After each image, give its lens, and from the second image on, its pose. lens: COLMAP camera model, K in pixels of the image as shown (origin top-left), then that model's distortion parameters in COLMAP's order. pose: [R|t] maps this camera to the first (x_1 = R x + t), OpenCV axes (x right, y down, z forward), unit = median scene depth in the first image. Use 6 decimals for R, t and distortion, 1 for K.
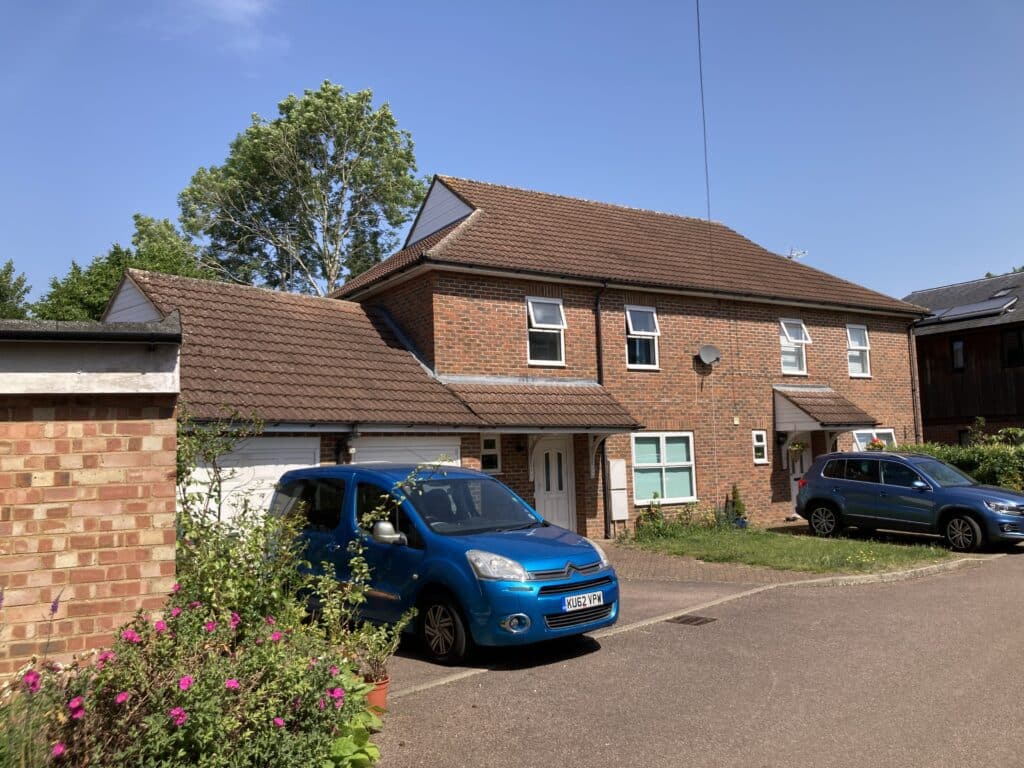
lens RADIAL K [[855.0, 0, 514.6], [0, 855.0, 398.2], [0, 0, 1]] dist [0.014637, -0.006118]
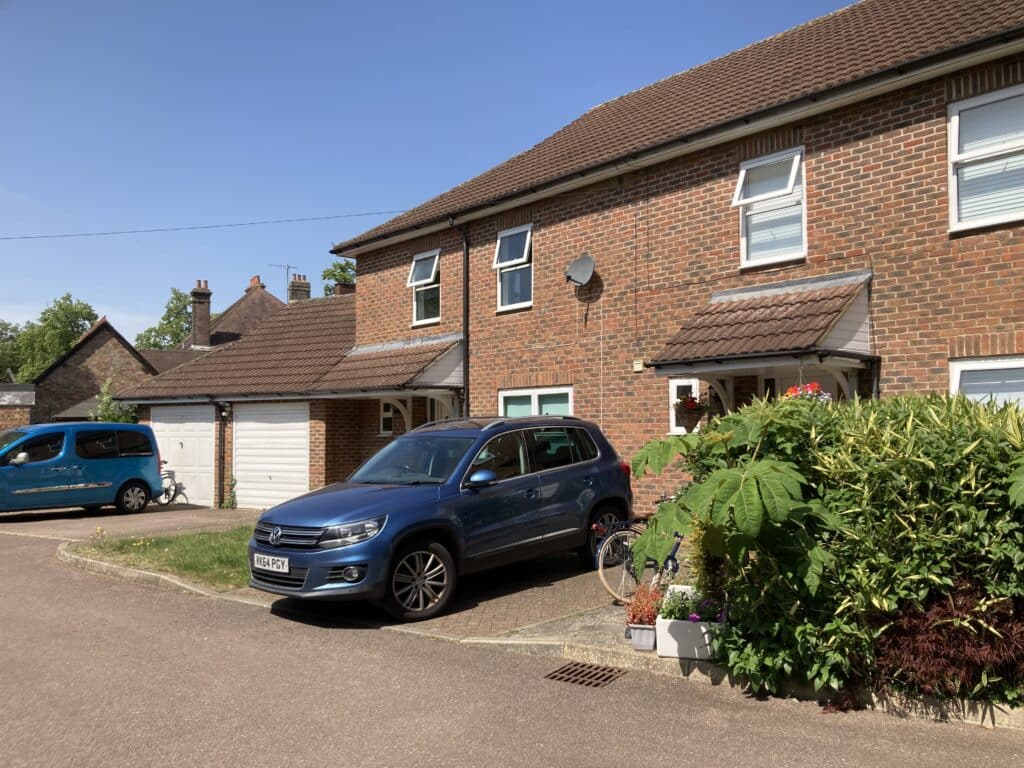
lens RADIAL K [[850.6, 0, 518.5], [0, 850.6, 400.7], [0, 0, 1]] dist [0.061065, -0.138096]
pose [[0.172442, -0.010406, -0.984965, 0.902249], [0.067951, 0.997688, 0.001356, 0.047969], [0.982673, -0.067163, 0.172751, 0.851935]]
